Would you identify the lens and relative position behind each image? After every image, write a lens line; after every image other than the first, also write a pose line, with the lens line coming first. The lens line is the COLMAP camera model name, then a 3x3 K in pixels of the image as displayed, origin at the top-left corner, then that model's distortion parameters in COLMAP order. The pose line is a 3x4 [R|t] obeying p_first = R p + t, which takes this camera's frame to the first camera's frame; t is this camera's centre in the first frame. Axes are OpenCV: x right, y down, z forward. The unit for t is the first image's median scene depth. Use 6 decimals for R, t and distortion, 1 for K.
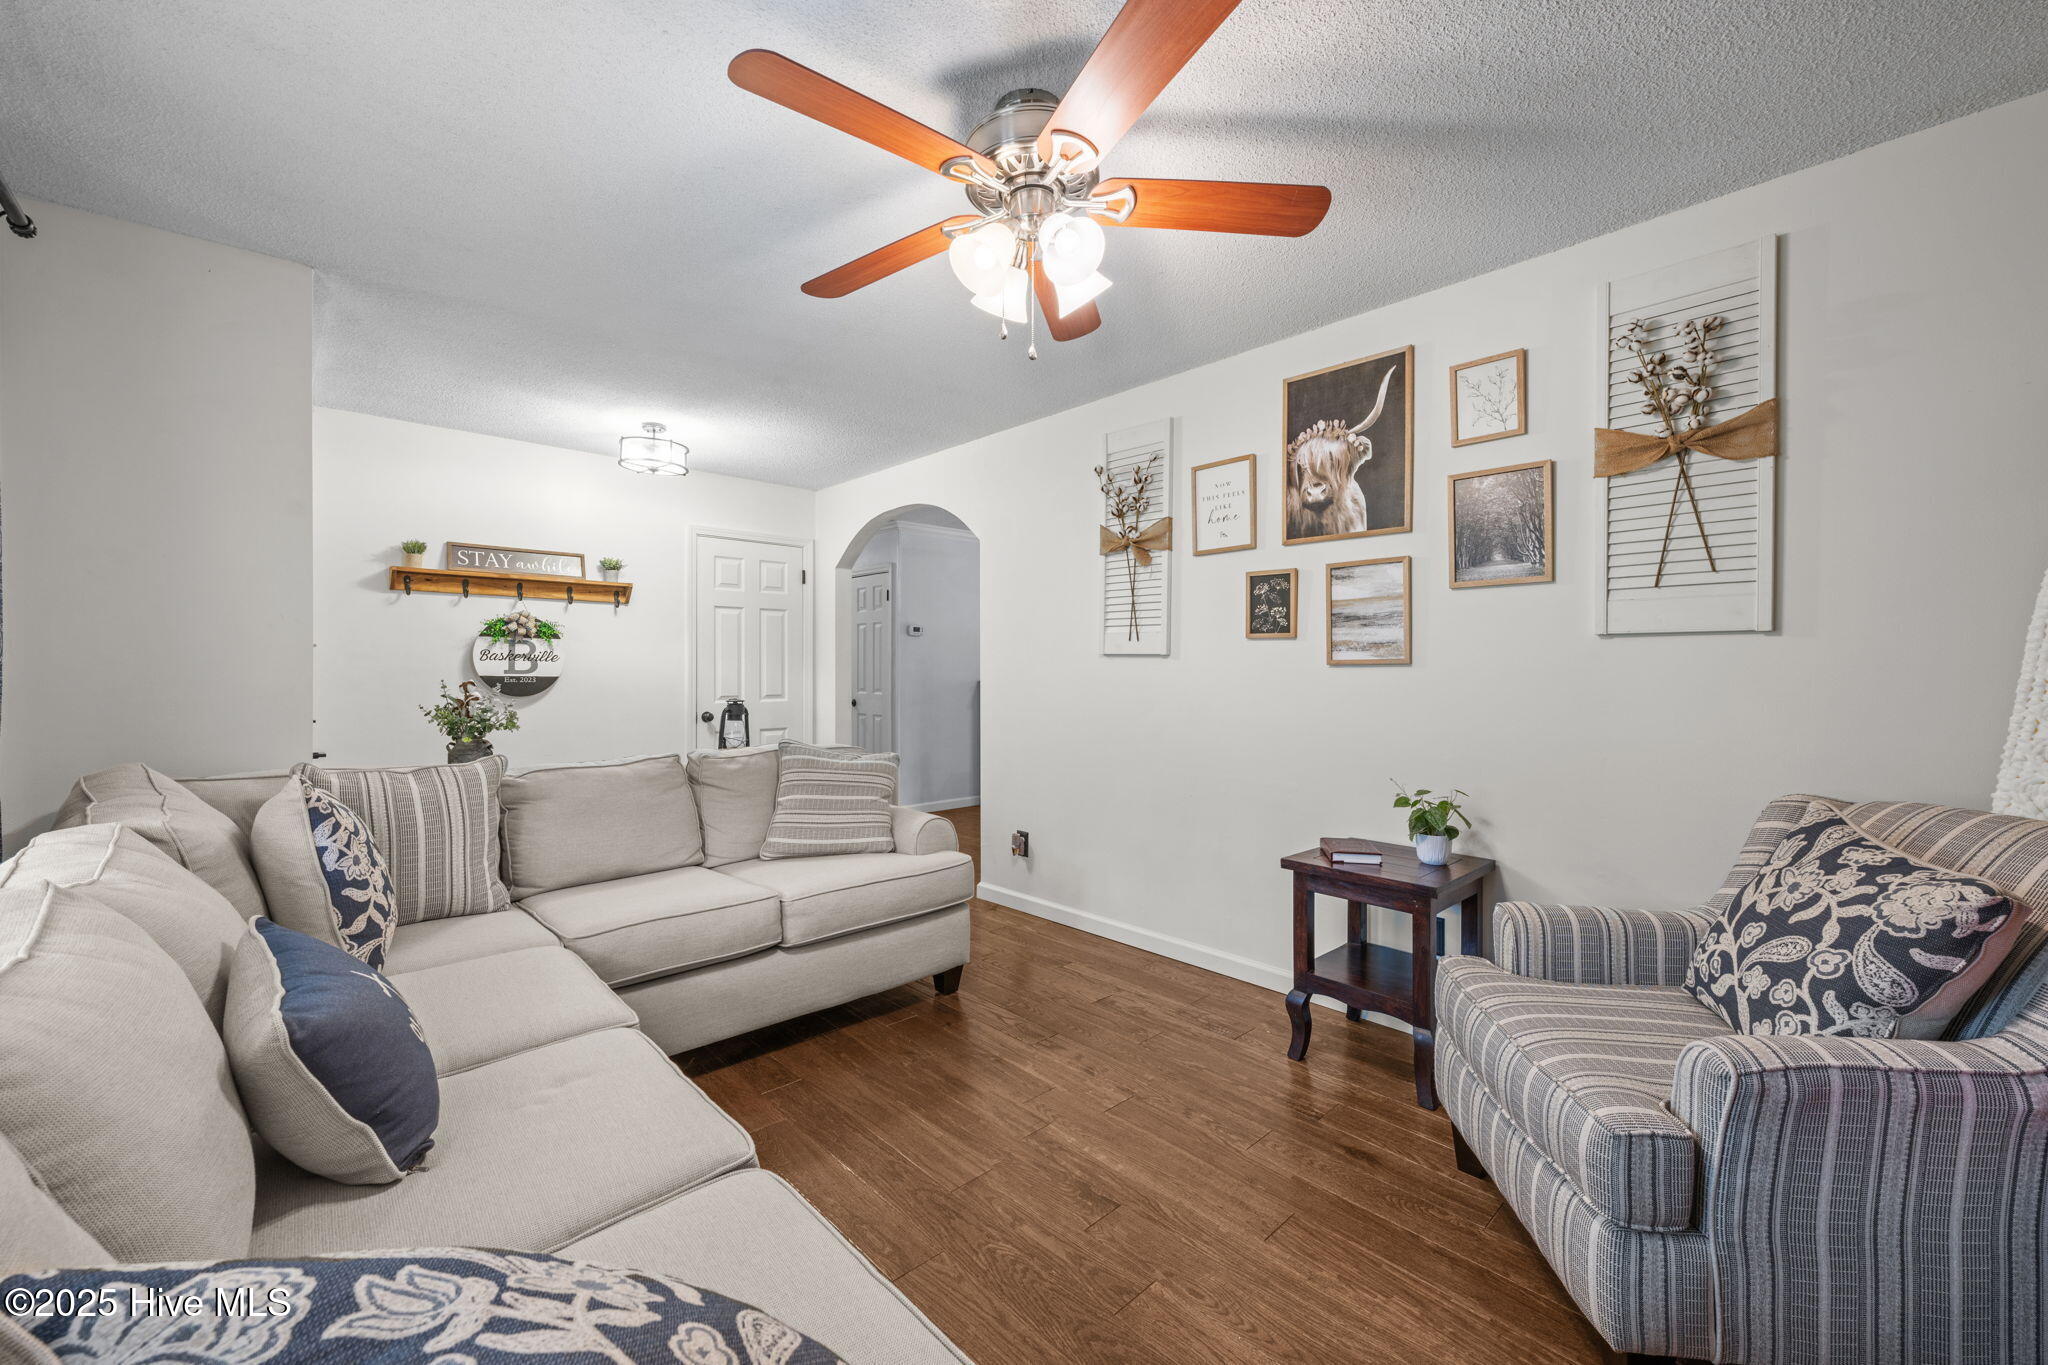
lens RADIAL K [[805.4, 0, 1024.0], [0, 805.4, 682.5], [0, 0, 1]] dist [-0.000719, -0.000084]
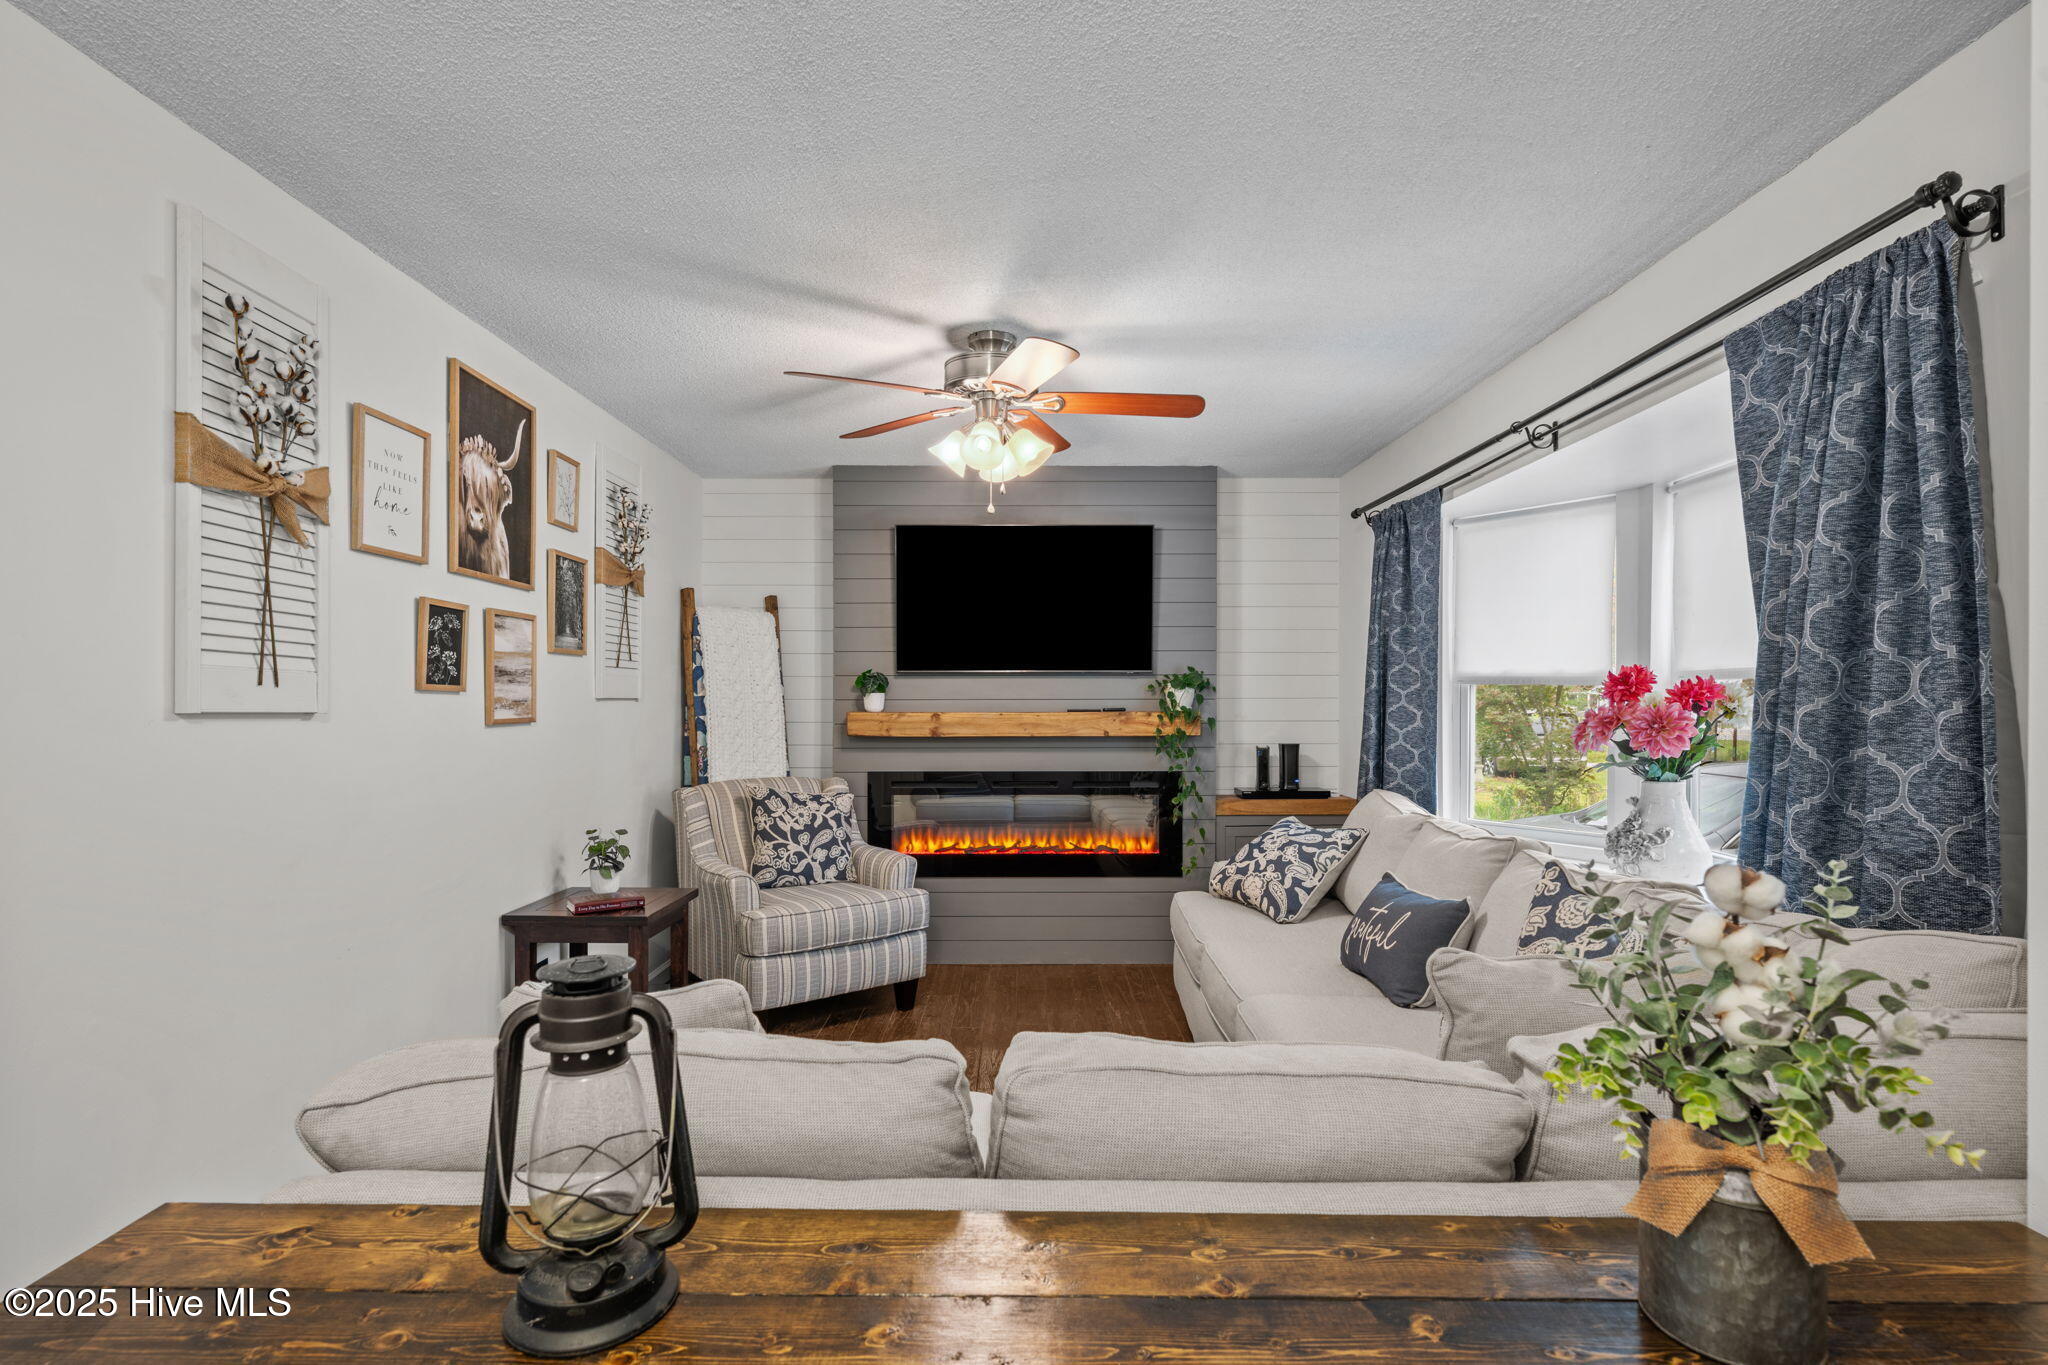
lens RADIAL K [[903.2, 0, 1036.8], [0, 903.2, 679.5], [0, 0, 1]] dist [-0.000773, -0.000303]
pose [[-0.738088, 0.007884, 0.674658, -0.702835], [0.001311, 0.999947, -0.010251, -0.059645], [-0.674703, -0.006682, -0.738059, 1.312453]]
